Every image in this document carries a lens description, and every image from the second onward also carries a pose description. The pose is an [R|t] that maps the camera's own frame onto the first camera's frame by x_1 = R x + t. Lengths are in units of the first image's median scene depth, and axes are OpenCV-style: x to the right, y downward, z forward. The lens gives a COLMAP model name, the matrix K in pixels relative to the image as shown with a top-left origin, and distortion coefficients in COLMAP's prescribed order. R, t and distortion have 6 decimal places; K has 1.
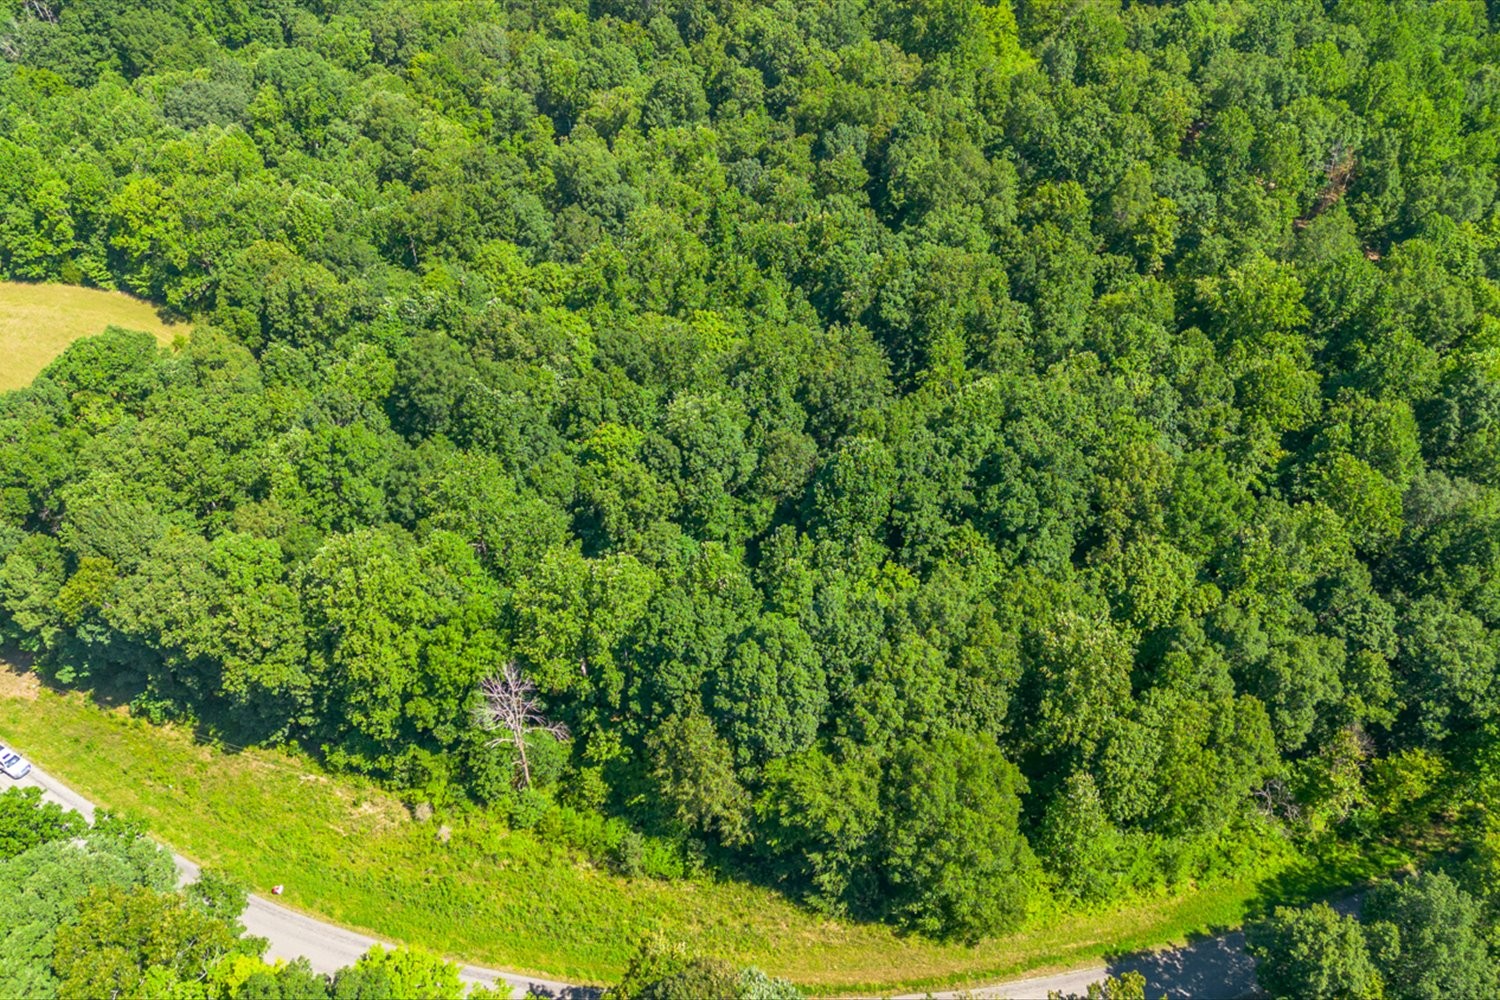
lens RADIAL K [[1247.2, 0, 750.0], [0, 1247.2, 500.0], [0, 0, 1]] dist [0.063413, -0.066543]
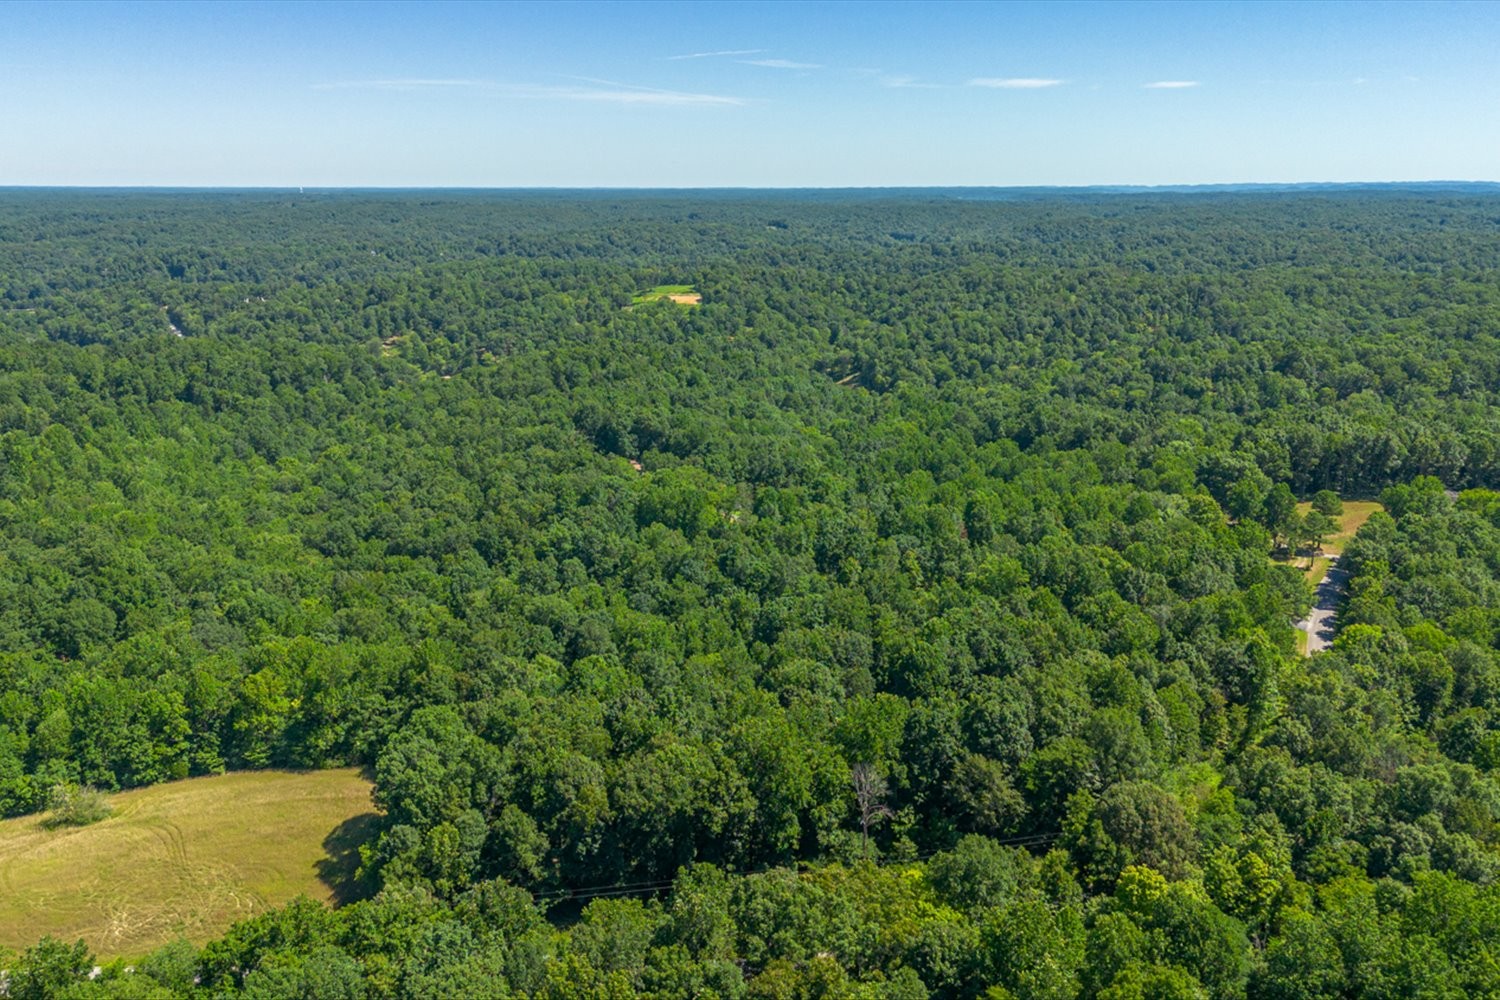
lens RADIAL K [[1239.4, 0, 750.0], [0, 1239.4, 500.0], [0, 0, 1]] dist [0.077967, -0.080767]
pose [[0.848802, -0.134378, 0.511349, -0.970149], [0.356949, 0.859122, -0.366740, 0.331049], [-0.390029, 0.493814, 0.777190, -0.354421]]
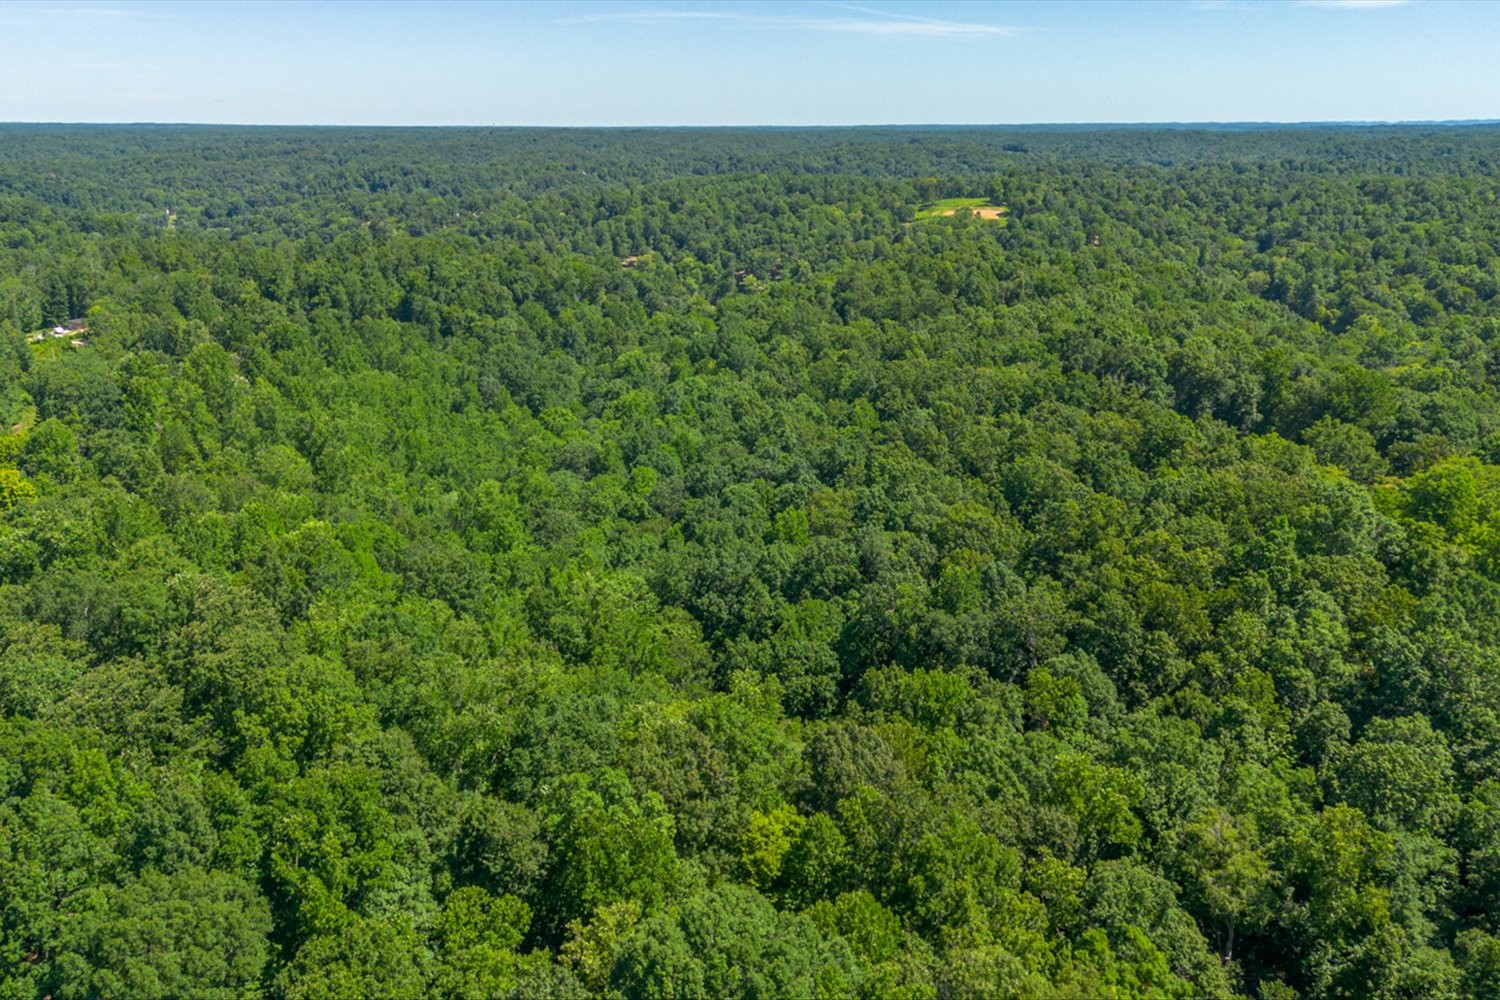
lens RADIAL K [[1266.3, 0, 750.0], [0, 1266.3, 500.0], [0, 0, 1]] dist [0.178930, -0.379810]
pose [[0.915980, -0.119316, 0.383071, -0.817198], [0.272867, 0.885215, -0.376746, -0.555214], [-0.294149, 0.449619, 0.843397, 1.086457]]
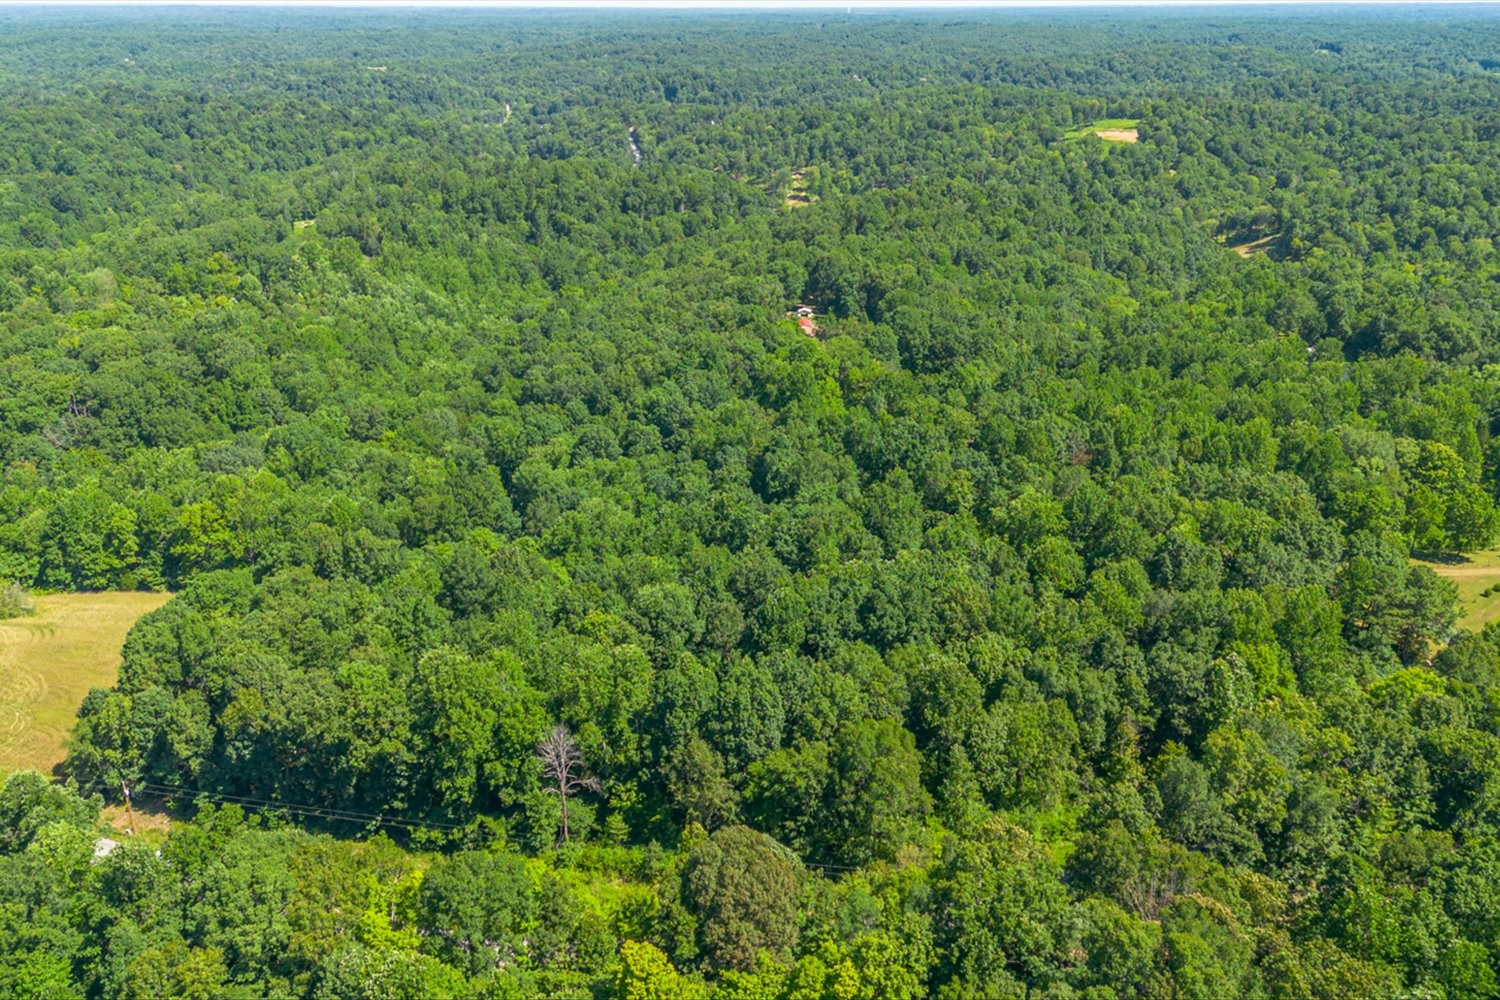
lens RADIAL K [[1239.4, 0, 750.0], [0, 1239.4, 500.0], [0, 0, 1]] dist [0.077967, -0.080767]
pose [[0.989818, -0.056151, 0.130794, -0.128643], [0.098058, 0.935063, -0.340650, 0.341672], [-0.103173, 0.350007, 0.931048, -0.375257]]
